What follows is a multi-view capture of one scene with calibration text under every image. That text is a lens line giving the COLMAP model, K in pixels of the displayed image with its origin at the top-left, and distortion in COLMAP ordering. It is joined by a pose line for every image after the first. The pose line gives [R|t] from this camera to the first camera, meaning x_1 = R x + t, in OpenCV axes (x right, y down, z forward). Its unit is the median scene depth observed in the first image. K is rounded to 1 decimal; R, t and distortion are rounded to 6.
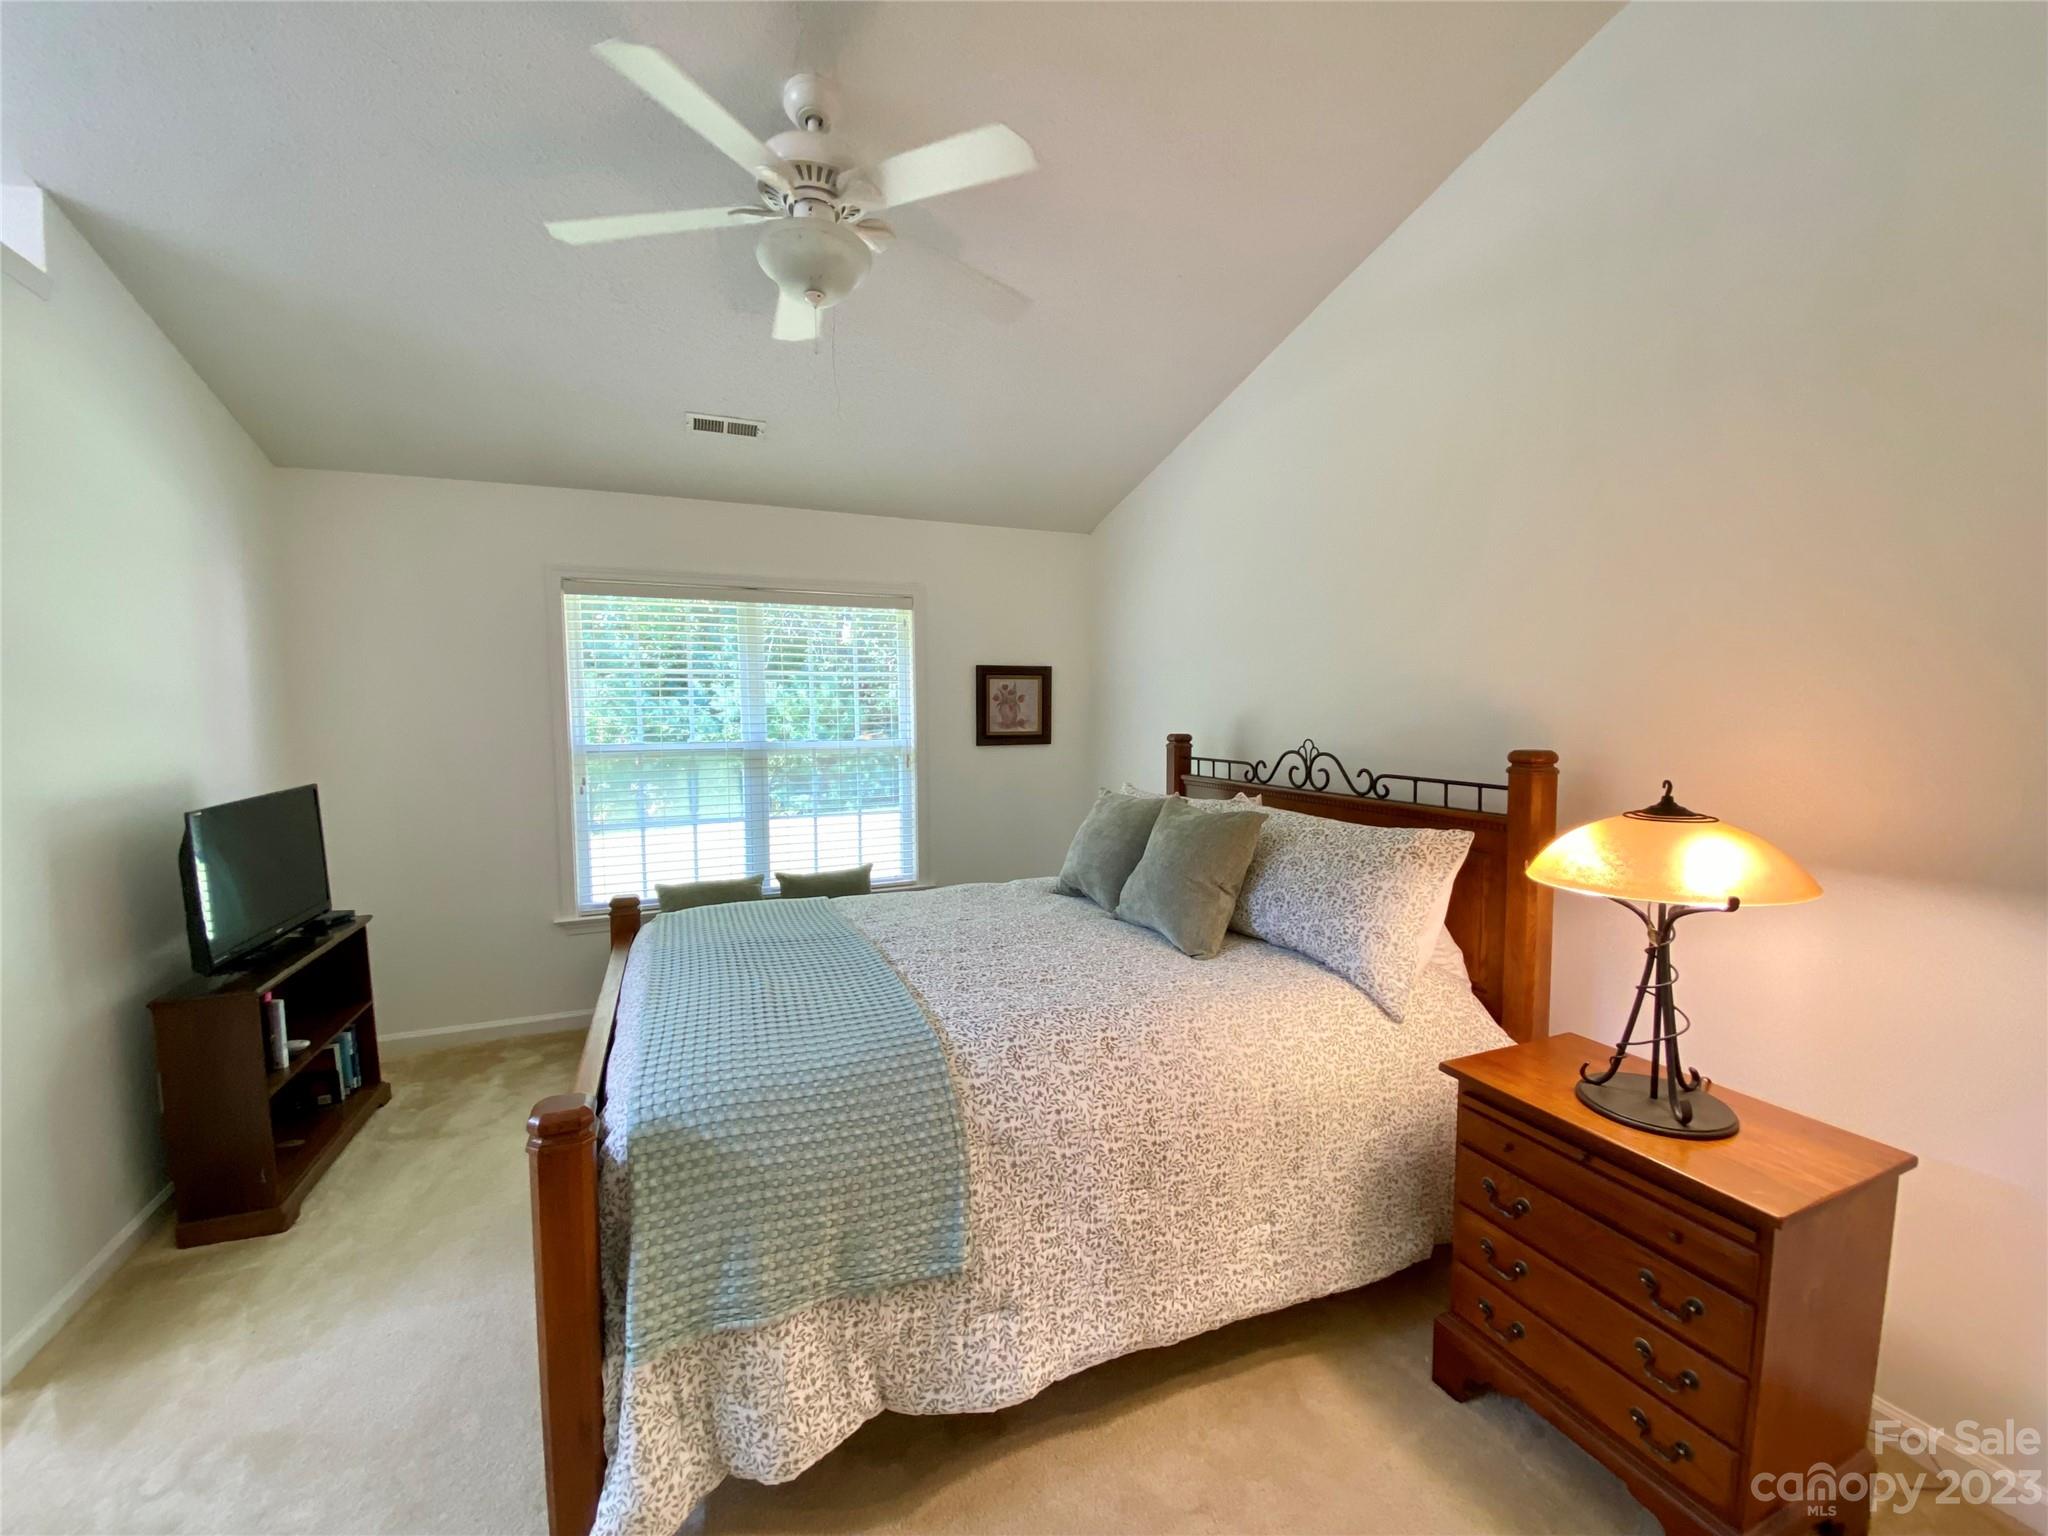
lens RADIAL K [[820.2, 0, 1019.0], [0, 820.2, 768.9], [0, 0, 1]] dist [0.011650, -0.009852]
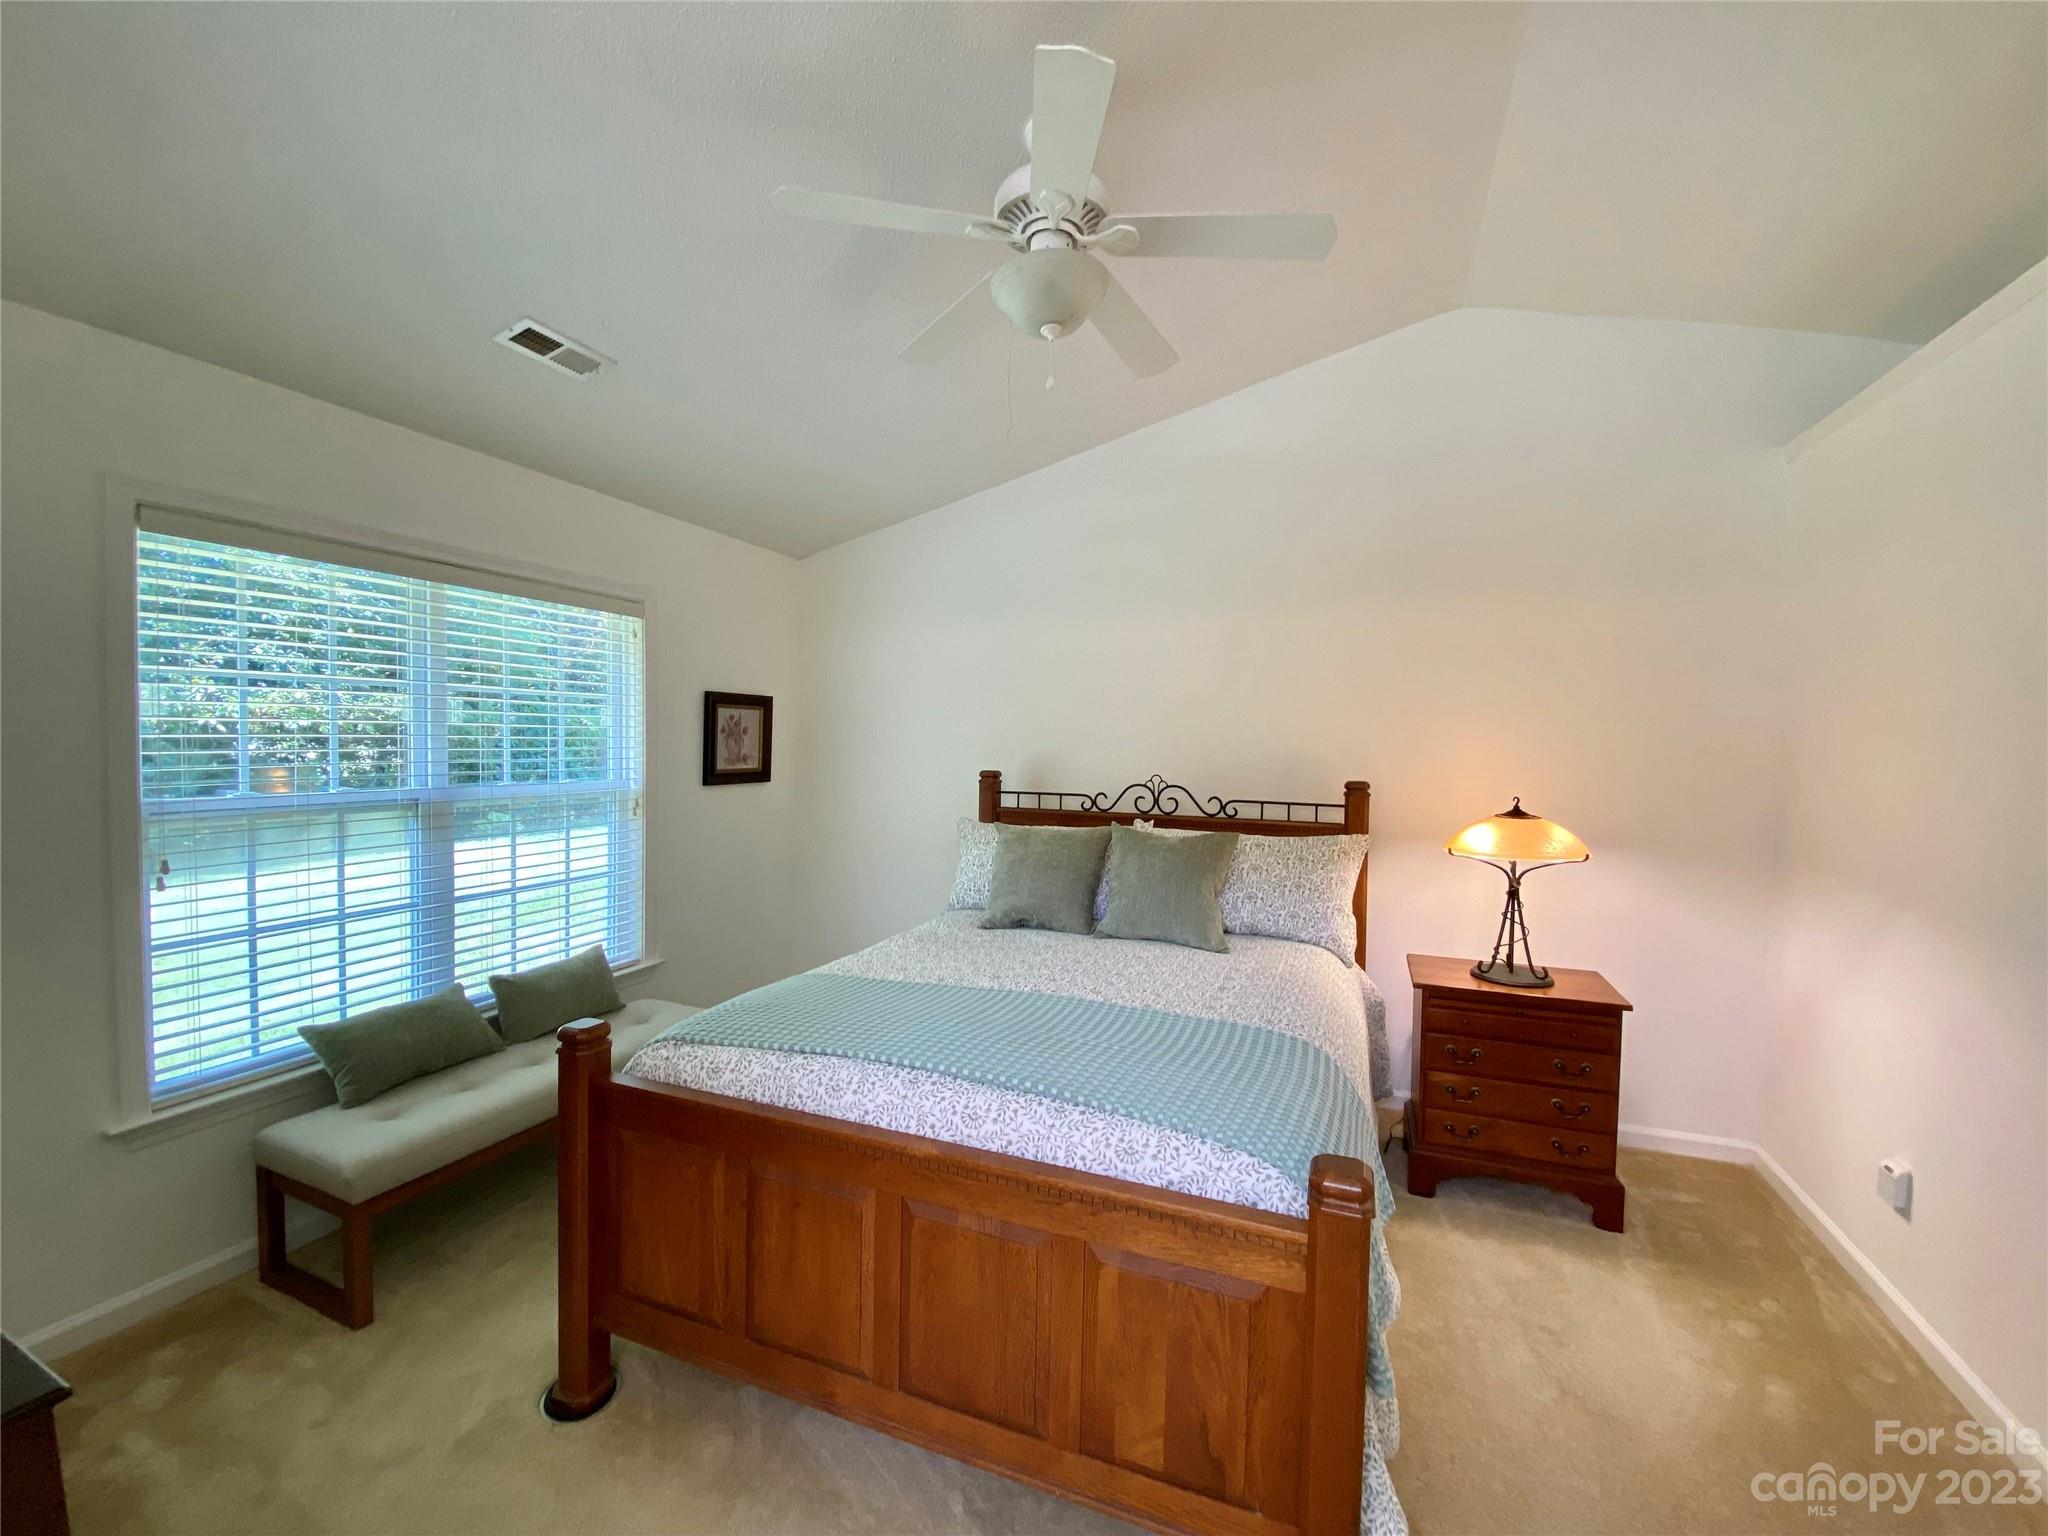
lens RADIAL K [[820.2, 0, 1036.6], [0, 820.2, 774.9], [0, 0, 1]] dist [0.011650, -0.009852]
pose [[0.701127, -0.015260, 0.712873, -0.617661], [0.034303, 0.999335, -0.012345, -0.024178], [-0.712211, 0.033108, 0.701184, 0.223987]]
